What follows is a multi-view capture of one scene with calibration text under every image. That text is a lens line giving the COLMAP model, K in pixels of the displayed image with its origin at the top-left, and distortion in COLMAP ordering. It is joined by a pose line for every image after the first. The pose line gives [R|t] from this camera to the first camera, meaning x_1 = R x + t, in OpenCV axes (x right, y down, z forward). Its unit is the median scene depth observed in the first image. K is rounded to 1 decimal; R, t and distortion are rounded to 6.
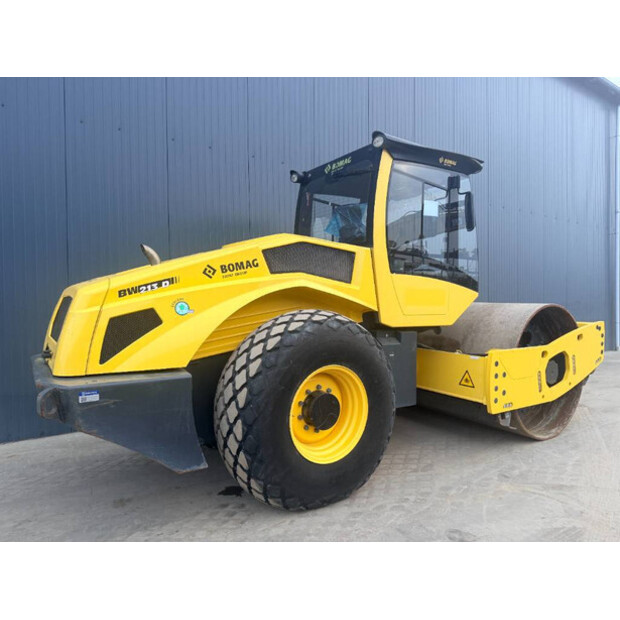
lens RADIAL K [[440.4, 0, 310.0], [0, 440.4, 310.0], [0, 0, 1]] dist [0.034868, -0.054581]
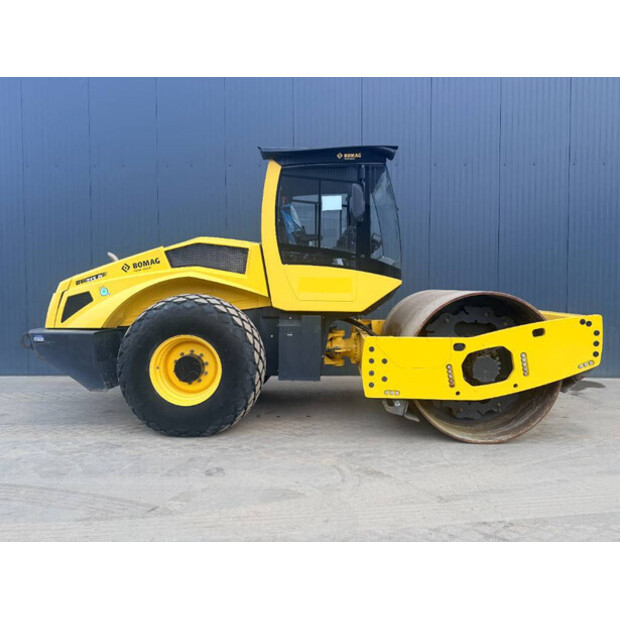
lens RADIAL K [[440.4, 0, 310.0], [0, 440.4, 310.0], [0, 0, 1]] dist [0.034868, -0.054581]
pose [[0.815924, 0.028465, -0.577459, 0.960899], [-0.016644, 0.999530, 0.025754, 0.007135], [0.577920, -0.011402, 0.816014, 0.095381]]
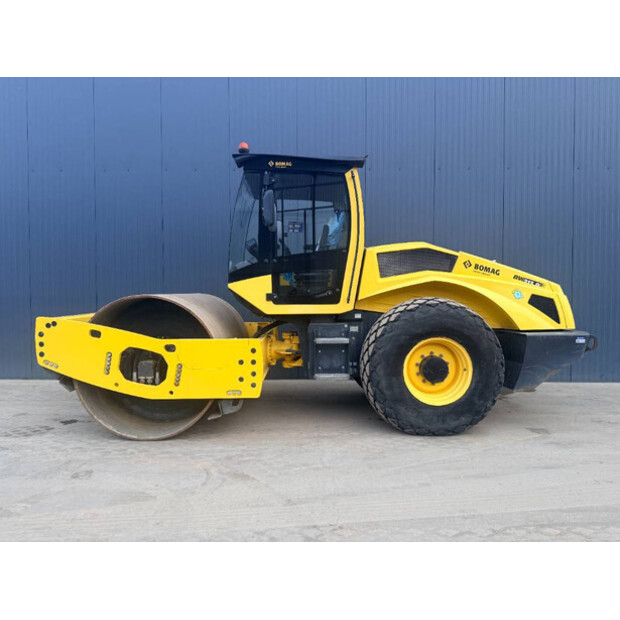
lens RADIAL K [[440.4, 0, 310.0], [0, 440.4, 310.0], [0, 0, 1]] dist [0.034868, -0.054581]
pose [[0.814528, 0.024952, -0.579588, 1.198068], [-0.017447, 0.999676, 0.018517, 0.001886], [0.579862, -0.004971, 0.814699, 0.258888]]
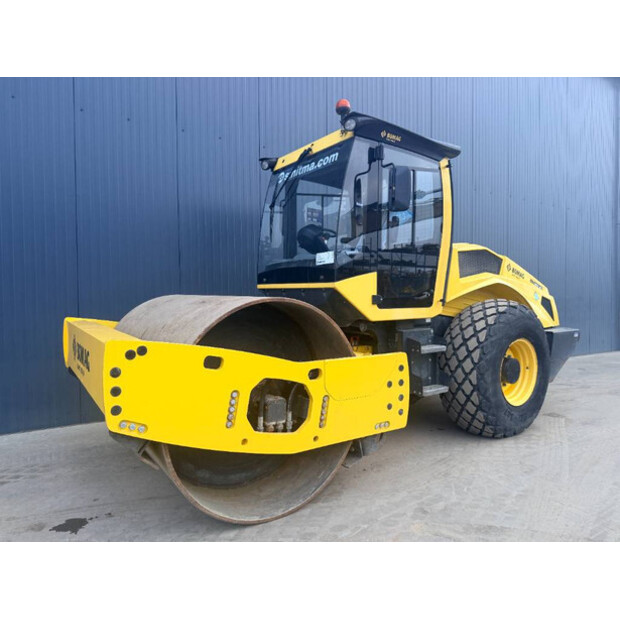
lens RADIAL K [[440.4, 0, 310.0], [0, 440.4, 310.0], [0, 0, 1]] dist [0.034868, -0.054581]
pose [[0.999194, 0.002809, -0.040037, 0.268011], [-0.002617, 0.999985, 0.004857, 0.009212], [0.040050, -0.004748, 0.999186, 0.195625]]
